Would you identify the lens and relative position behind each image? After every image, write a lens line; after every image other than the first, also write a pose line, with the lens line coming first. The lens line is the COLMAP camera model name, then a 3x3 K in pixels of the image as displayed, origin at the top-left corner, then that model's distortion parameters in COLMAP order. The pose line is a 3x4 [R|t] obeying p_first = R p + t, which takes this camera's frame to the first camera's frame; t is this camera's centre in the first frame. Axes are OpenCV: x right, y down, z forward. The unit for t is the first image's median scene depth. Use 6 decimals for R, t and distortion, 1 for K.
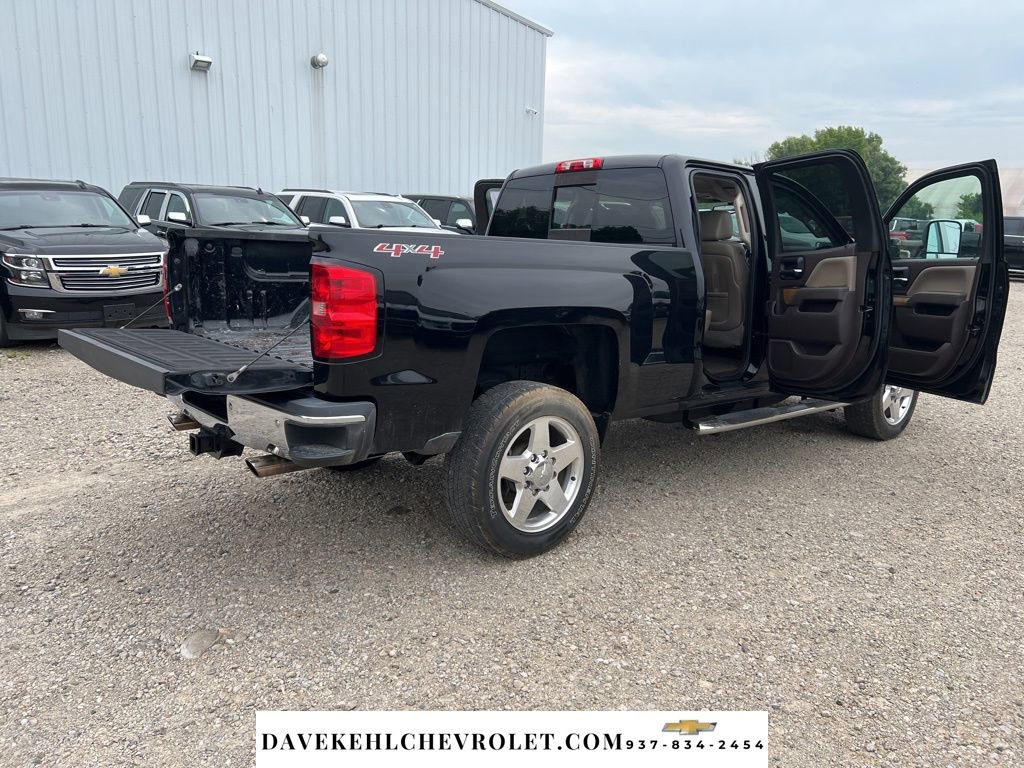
lens RADIAL K [[768.7, 0, 509.5], [0, 768.7, 385.1], [0, 0, 1]] dist [0.060946, -0.070029]
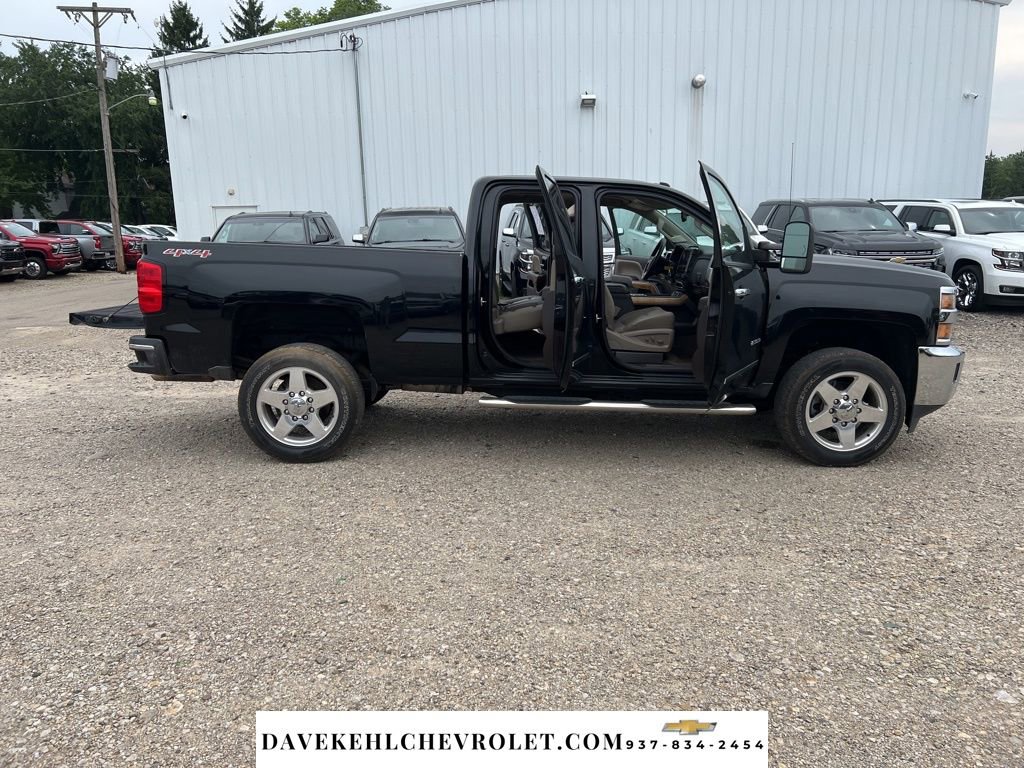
lens RADIAL K [[768.7, 0, 513.0], [0, 768.7, 388.2], [0, 0, 1]] dist [0.060946, -0.070029]
pose [[0.765002, 0.108467, -0.634828, 0.929708], [-0.112595, 0.993059, 0.033991, -0.010713], [0.634109, 0.045475, 0.771906, 0.089823]]
